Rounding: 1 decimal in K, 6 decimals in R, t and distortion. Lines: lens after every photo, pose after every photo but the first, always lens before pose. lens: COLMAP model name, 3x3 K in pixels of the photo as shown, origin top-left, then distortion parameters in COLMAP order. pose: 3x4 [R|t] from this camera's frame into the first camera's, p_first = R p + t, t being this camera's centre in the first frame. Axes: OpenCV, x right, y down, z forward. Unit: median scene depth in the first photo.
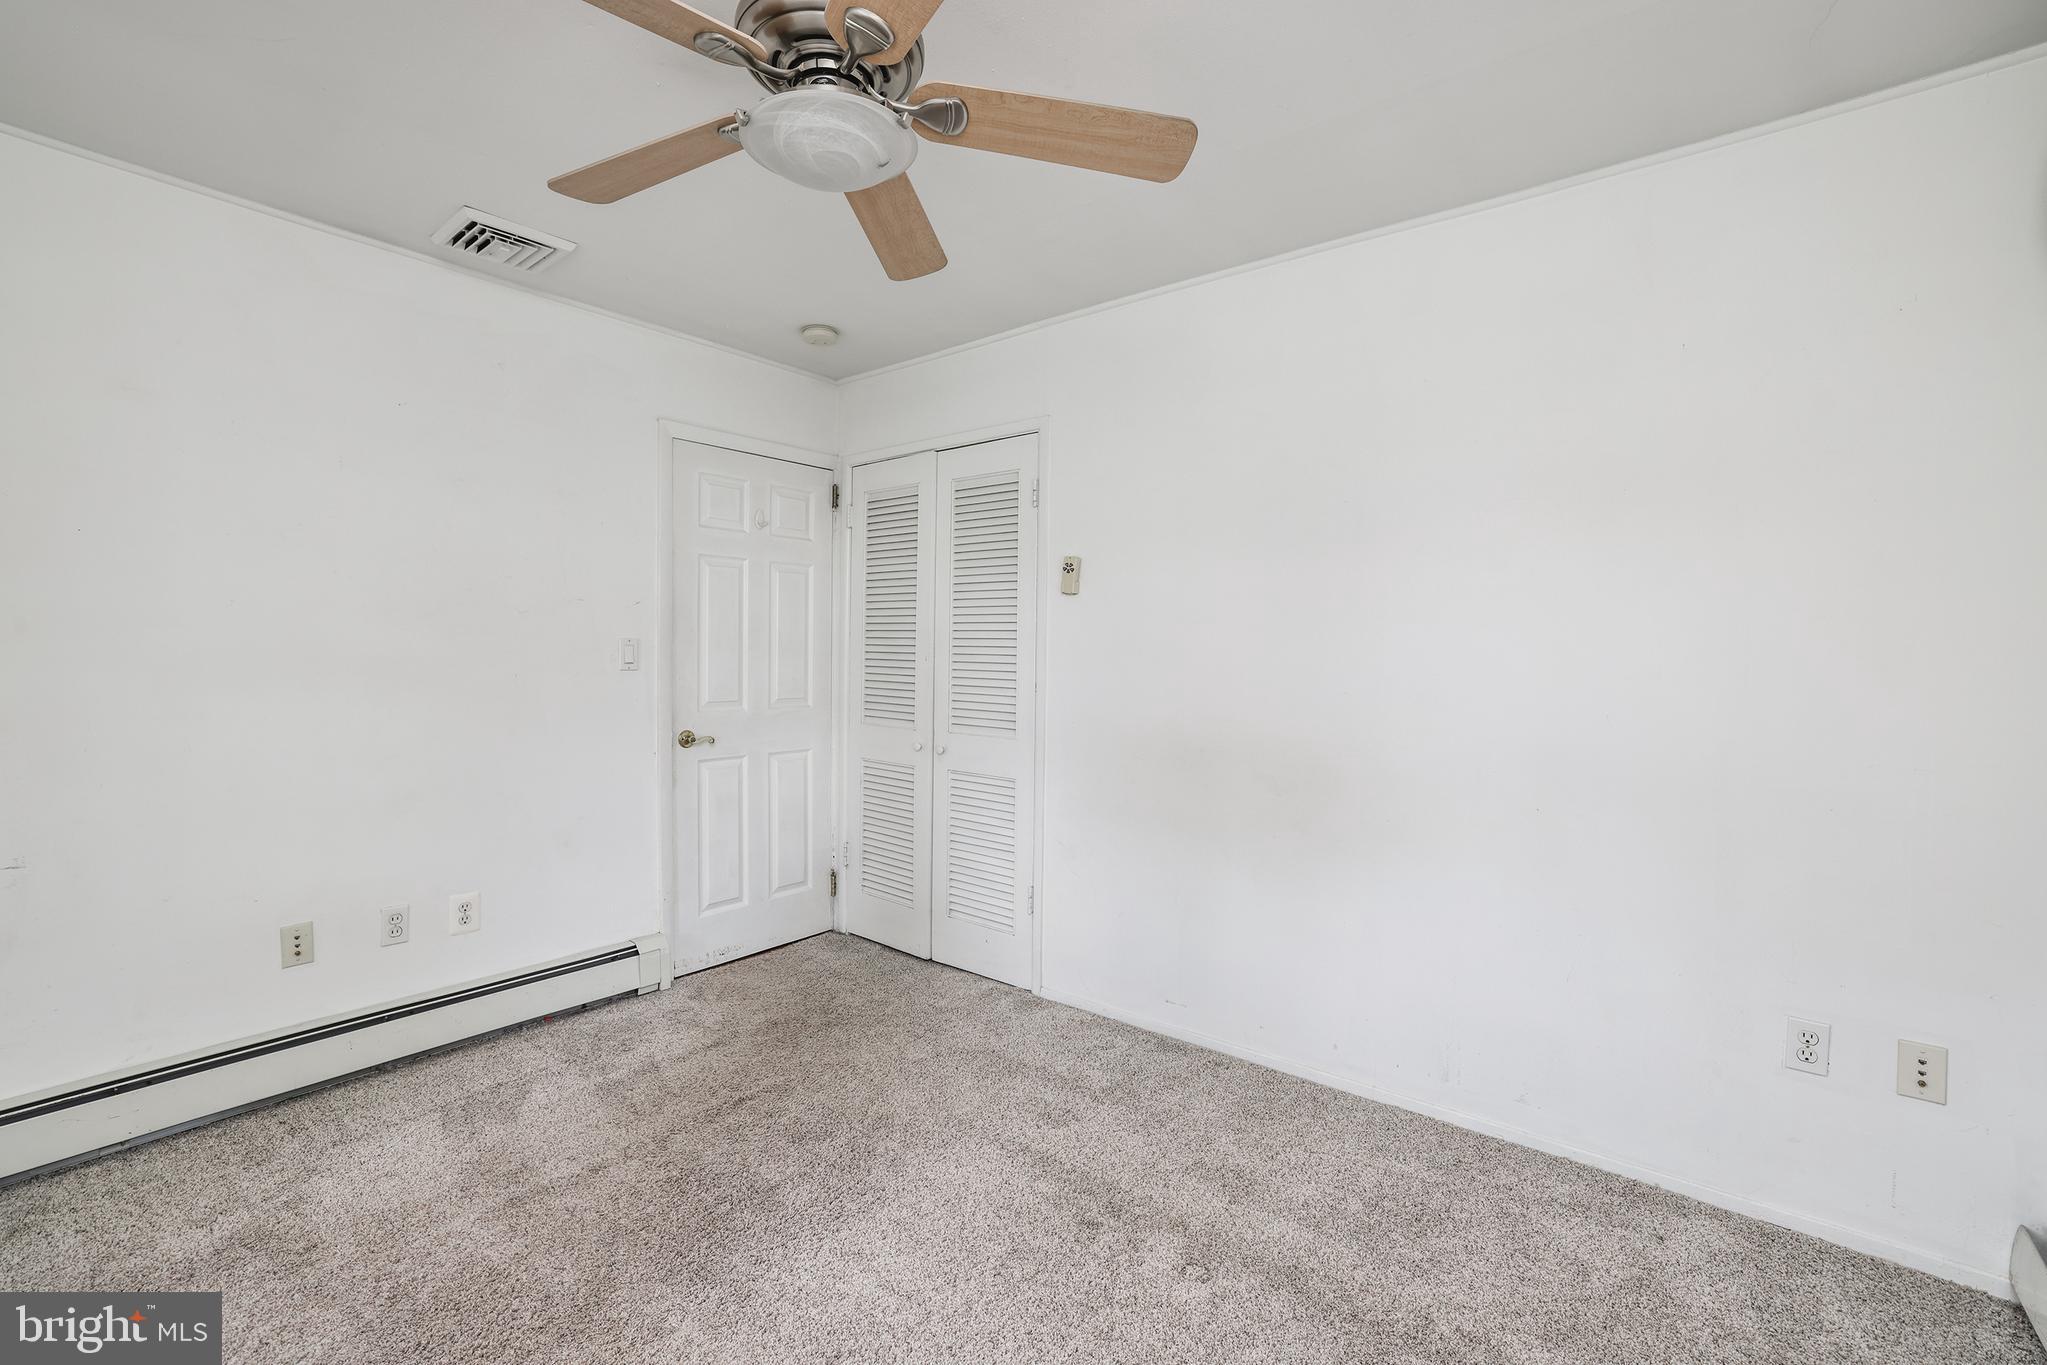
lens RADIAL K [[891.0, 0, 1023.5], [0, 891.0, 682.5], [0, 0, 1]] dist [-0.002157, -0.000242]
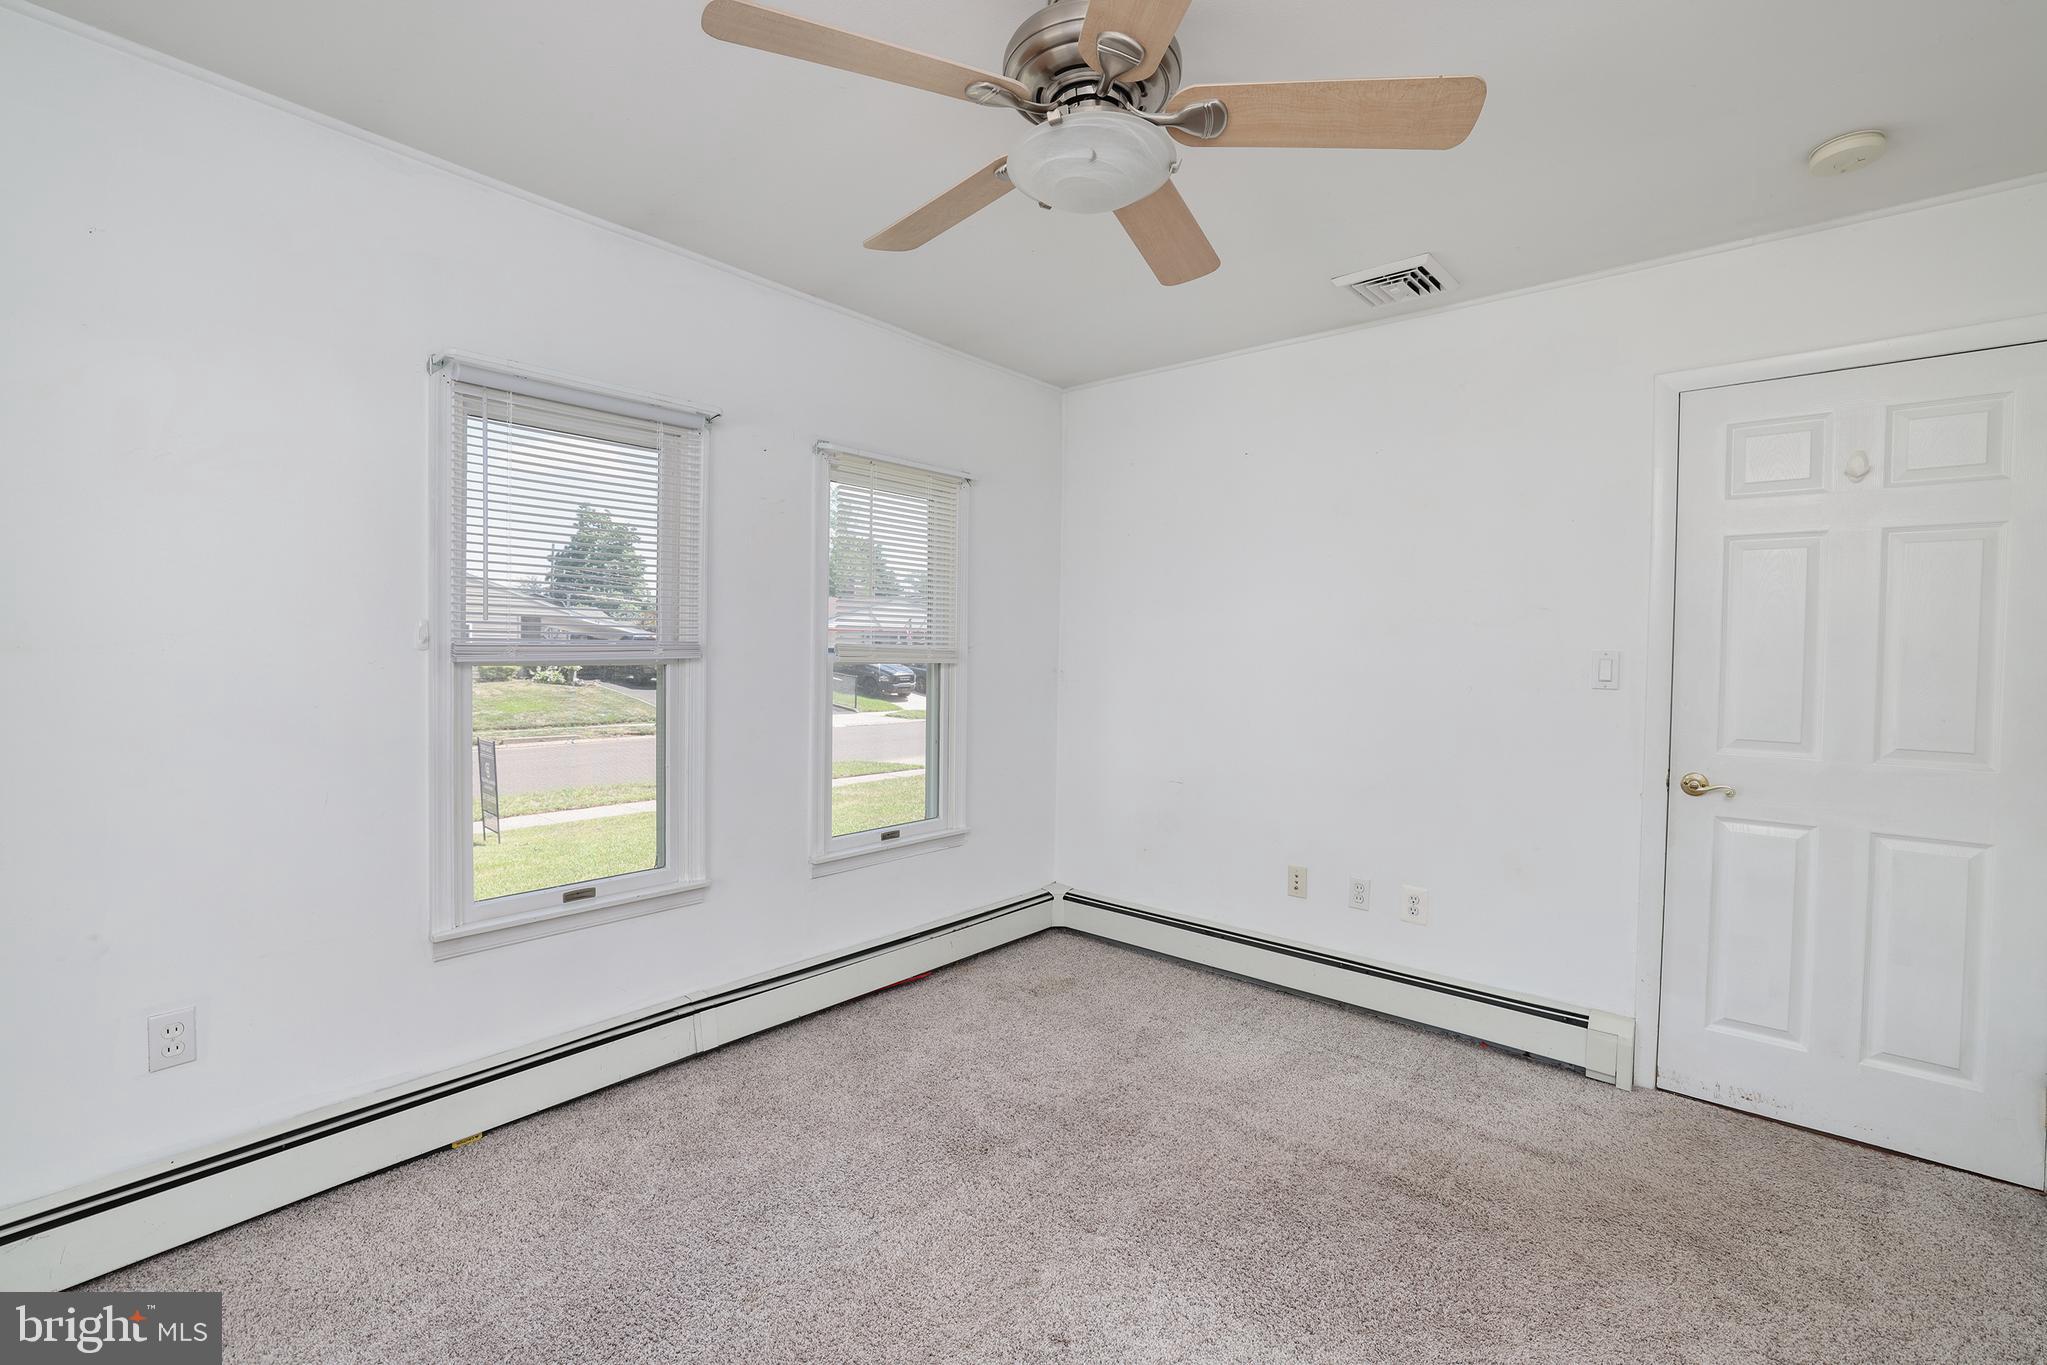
lens RADIAL K [[886.8, 0, 1030.1], [0, 886.8, 673.3], [0, 0, 1]] dist [-0.000950, 0.000557]
pose [[-0.018934, 0.018839, -0.999643, 0.439811], [-0.048782, 0.998614, 0.019743, -0.021389], [0.998630, 0.049139, -0.017989, 0.510709]]
